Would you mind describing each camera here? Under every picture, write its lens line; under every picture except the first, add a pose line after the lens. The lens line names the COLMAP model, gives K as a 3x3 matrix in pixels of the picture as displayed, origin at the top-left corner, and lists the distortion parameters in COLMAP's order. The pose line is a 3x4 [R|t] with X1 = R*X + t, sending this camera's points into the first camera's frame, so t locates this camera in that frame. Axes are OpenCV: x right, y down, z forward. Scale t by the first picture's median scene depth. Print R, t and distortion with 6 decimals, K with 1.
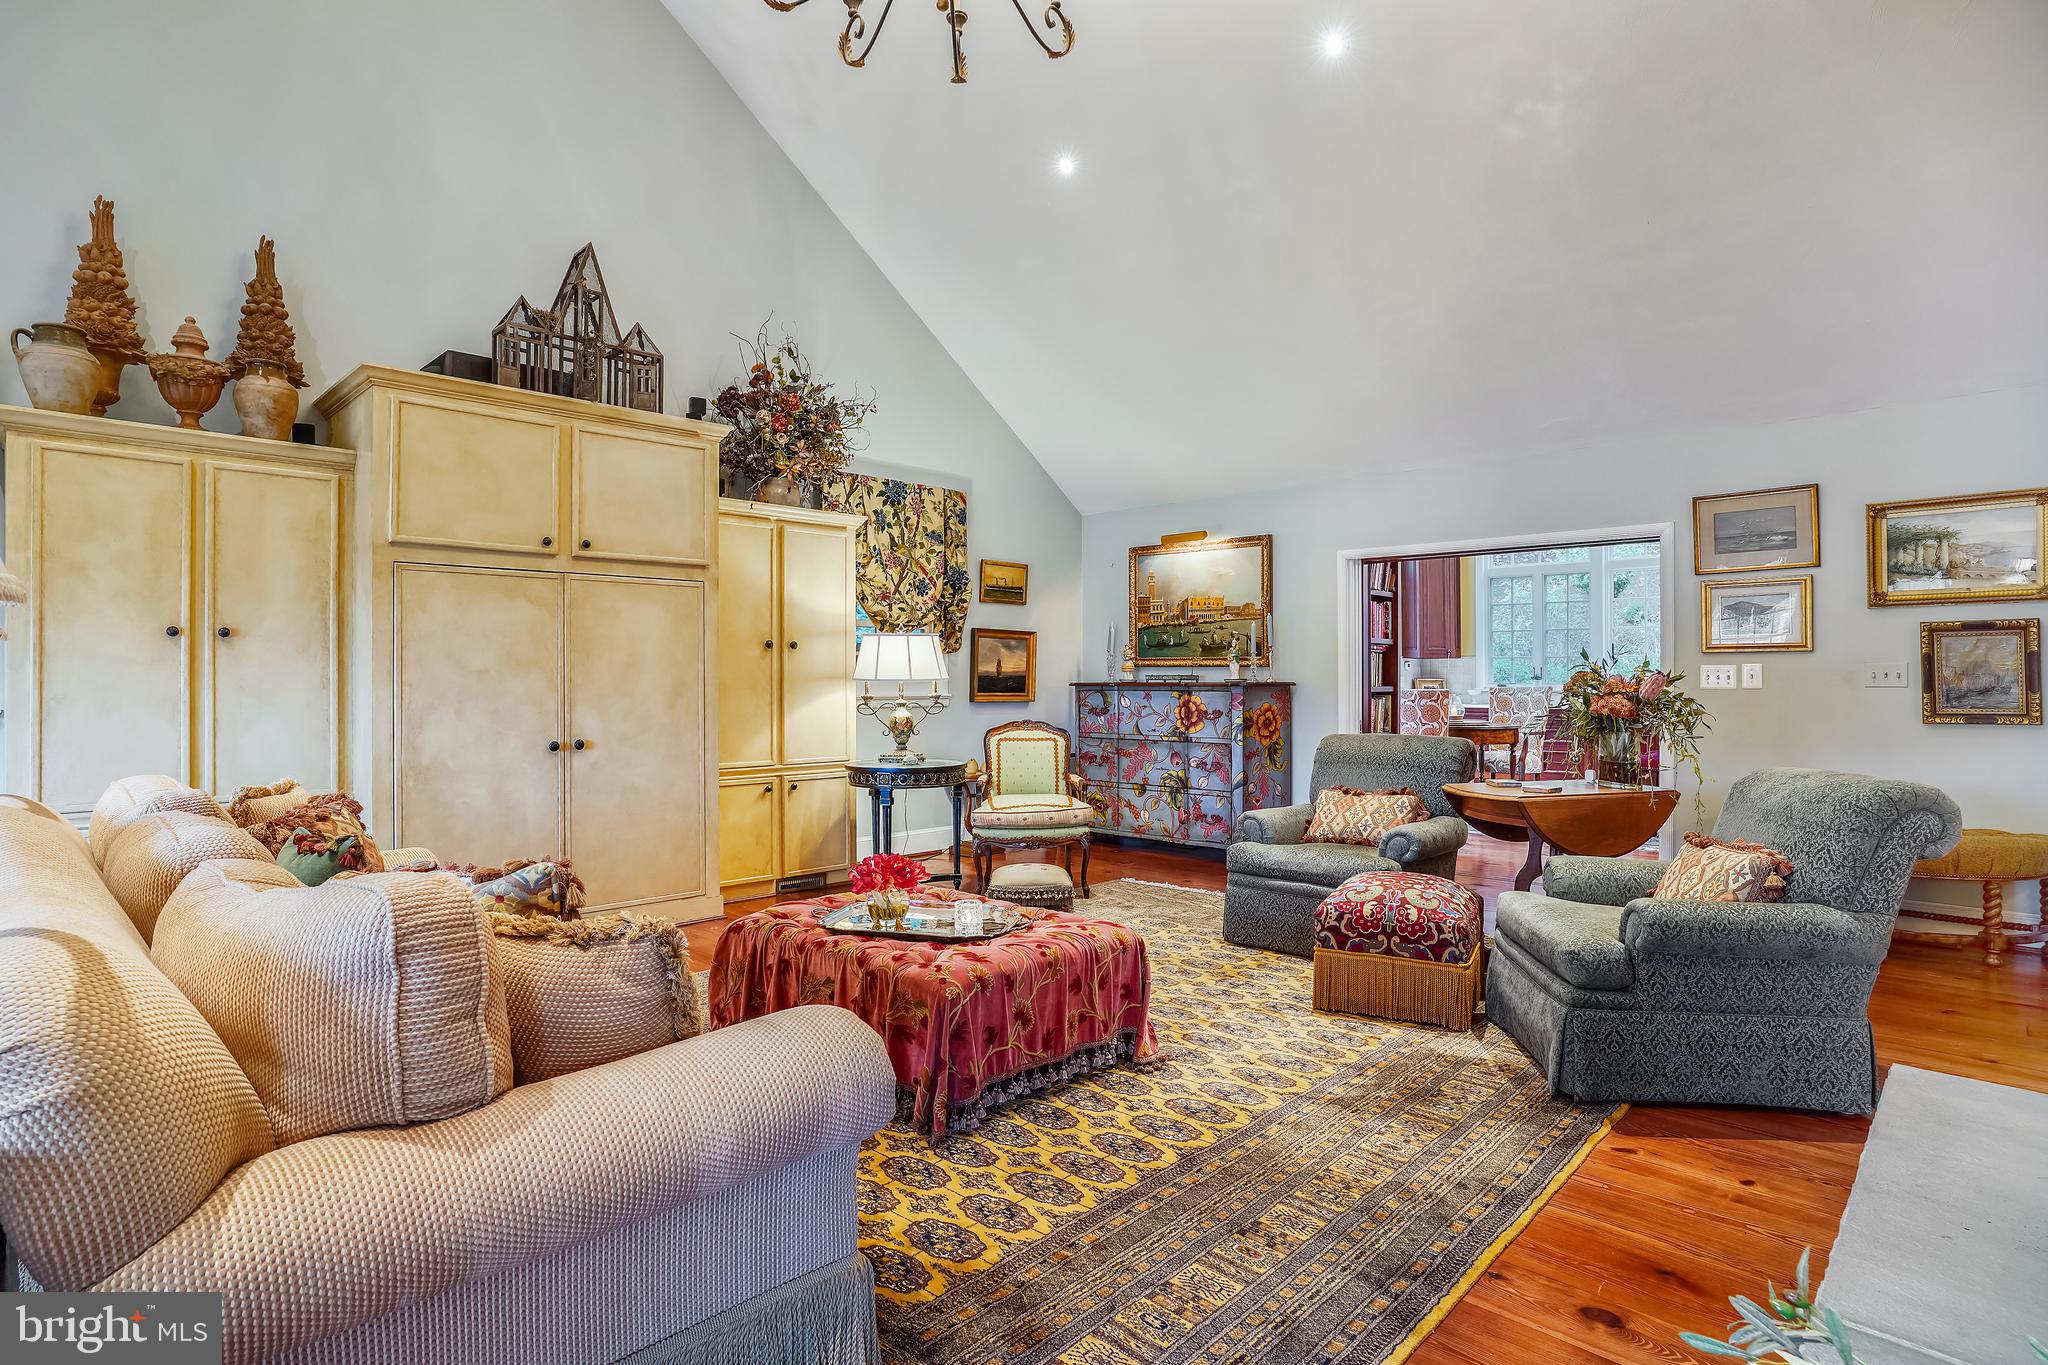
lens RADIAL K [[1070.9, 0, 1030.0], [0, 1070.9, 679.5], [0, 0, 1]] dist [-0.045021, 0.013103]
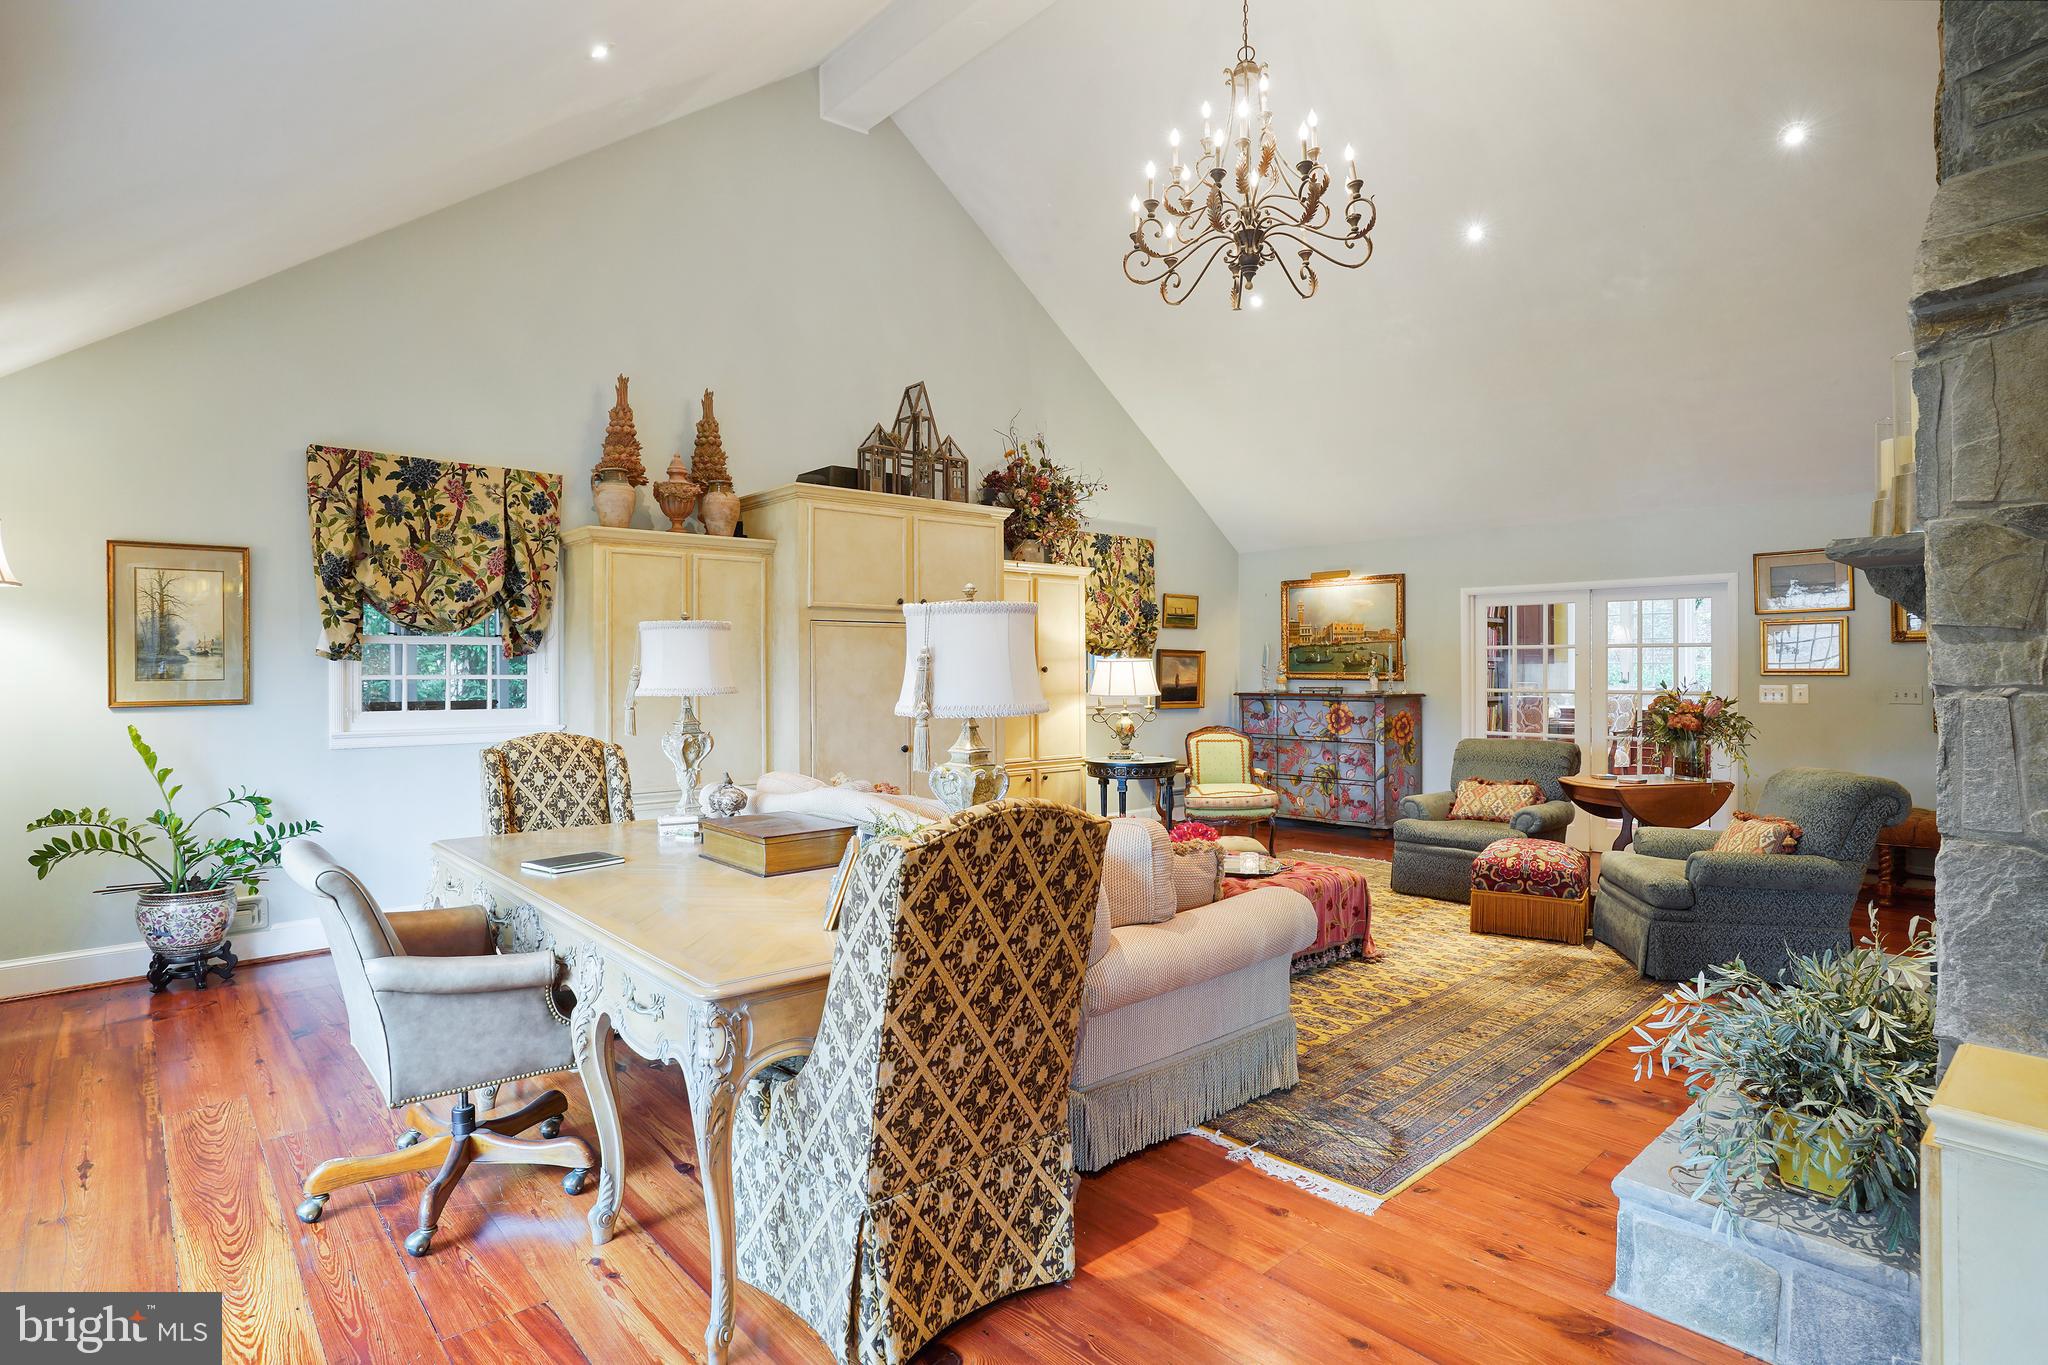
lens RADIAL K [[1070.9, 0, 1026.9], [0, 1070.9, 673.9], [0, 0, 1]] dist [-0.045021, 0.013103]
pose [[0.997807, -0.002544, -0.066145, -0.197617], [0.002853, 0.999985, 0.004575, -0.041248], [0.066133, -0.004753, 0.997800, -0.394718]]
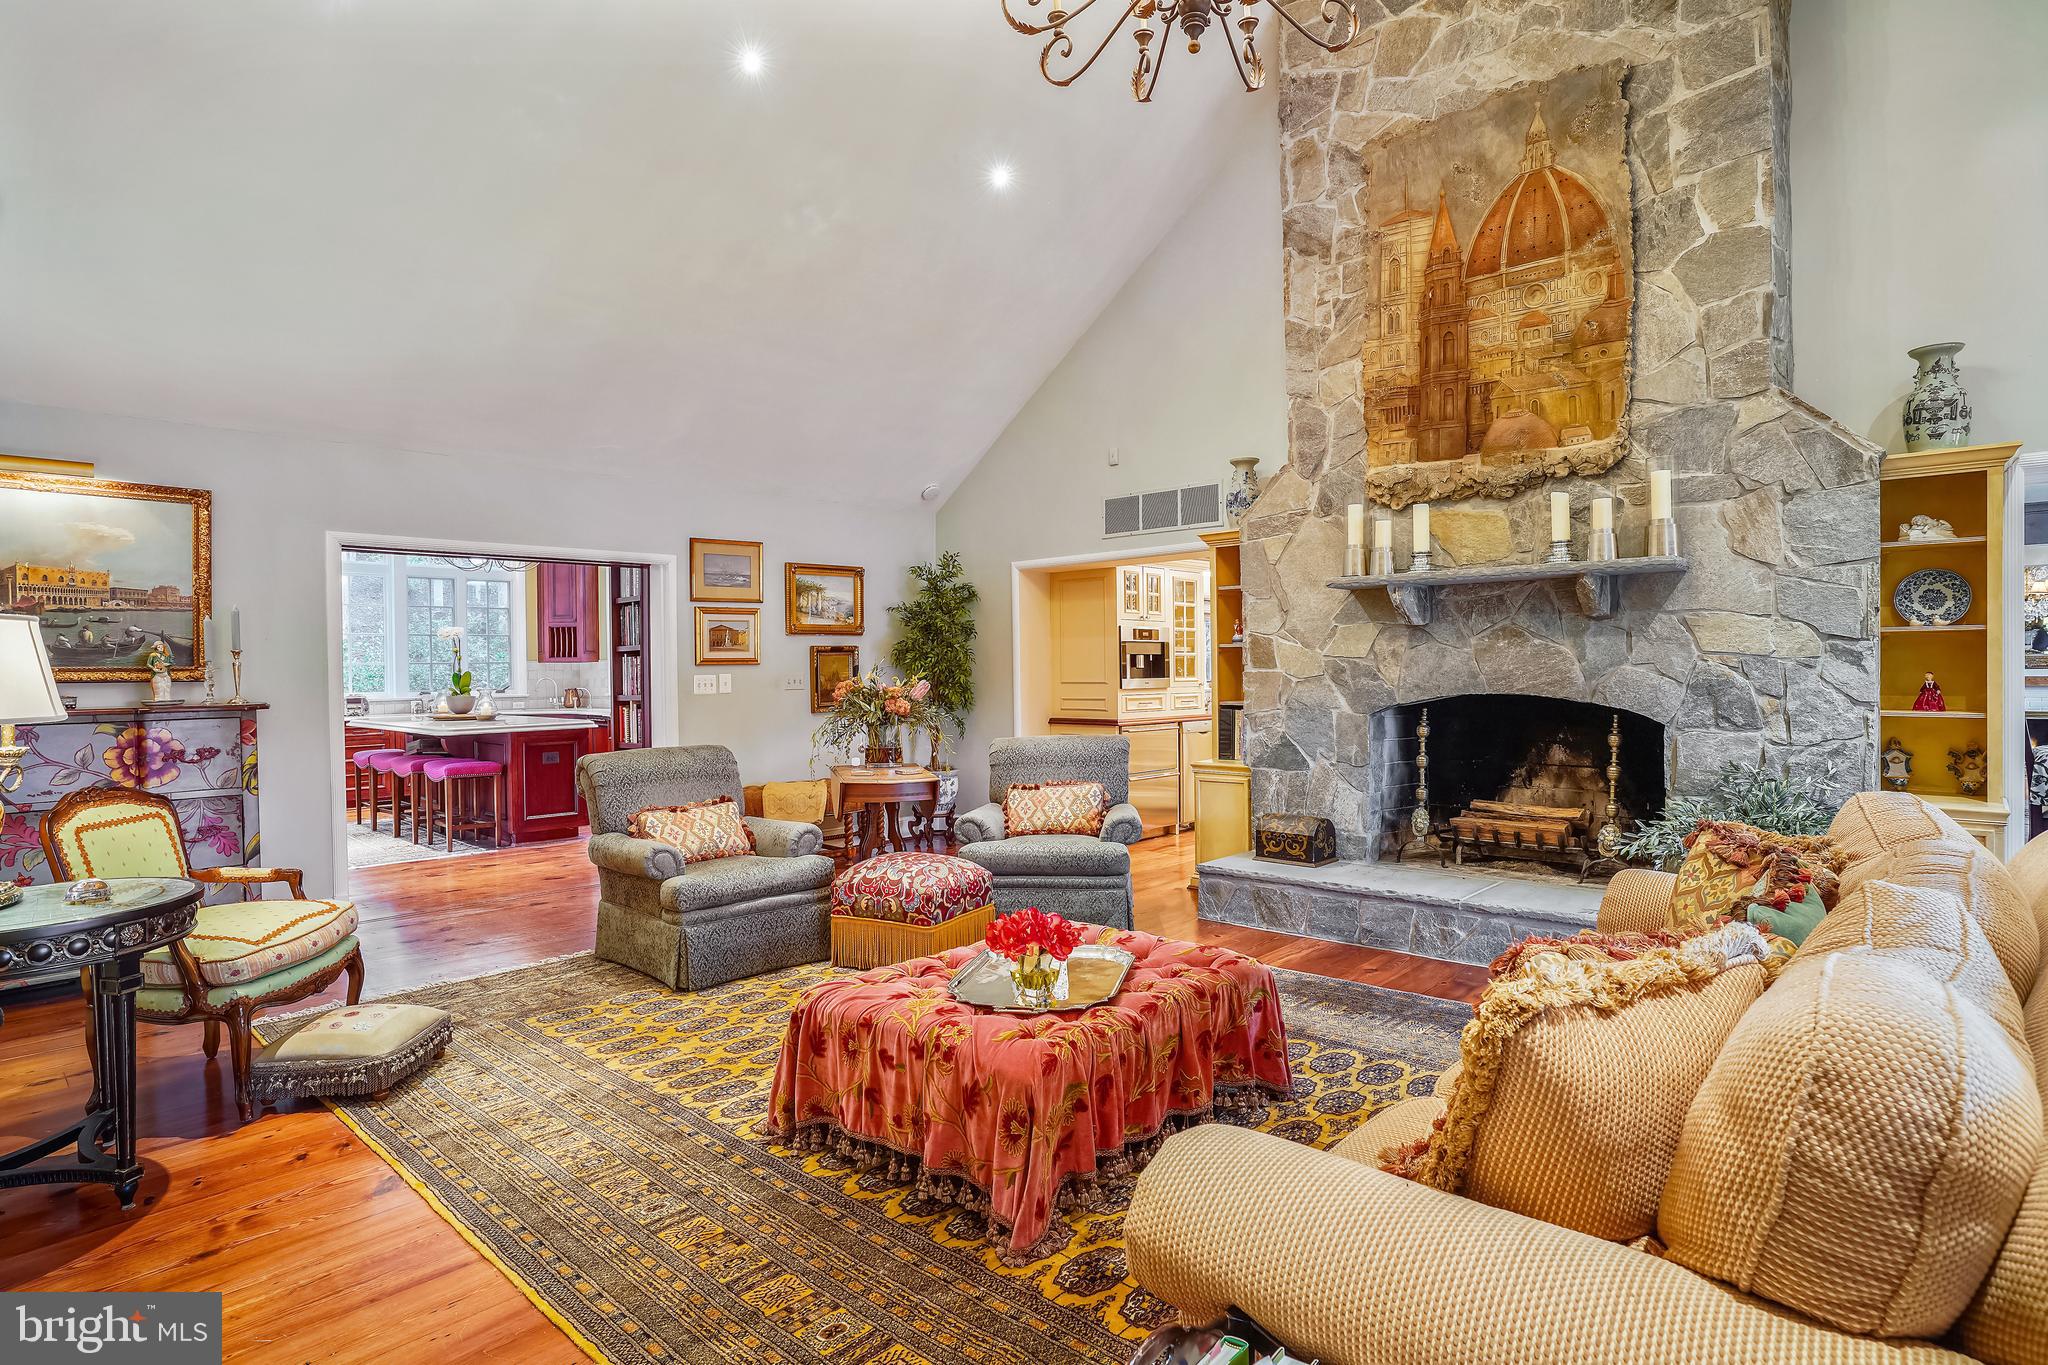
lens RADIAL K [[1070.9, 0, 1018.3], [0, 1070.9, 671.1], [0, 0, 1]] dist [-0.045021, 0.013103]
pose [[-0.016460, -0.002677, 0.999861, -0.715119], [0.016080, 0.999866, 0.002941, -0.018620], [-0.999735, 0.016126, -0.016415, 0.756867]]
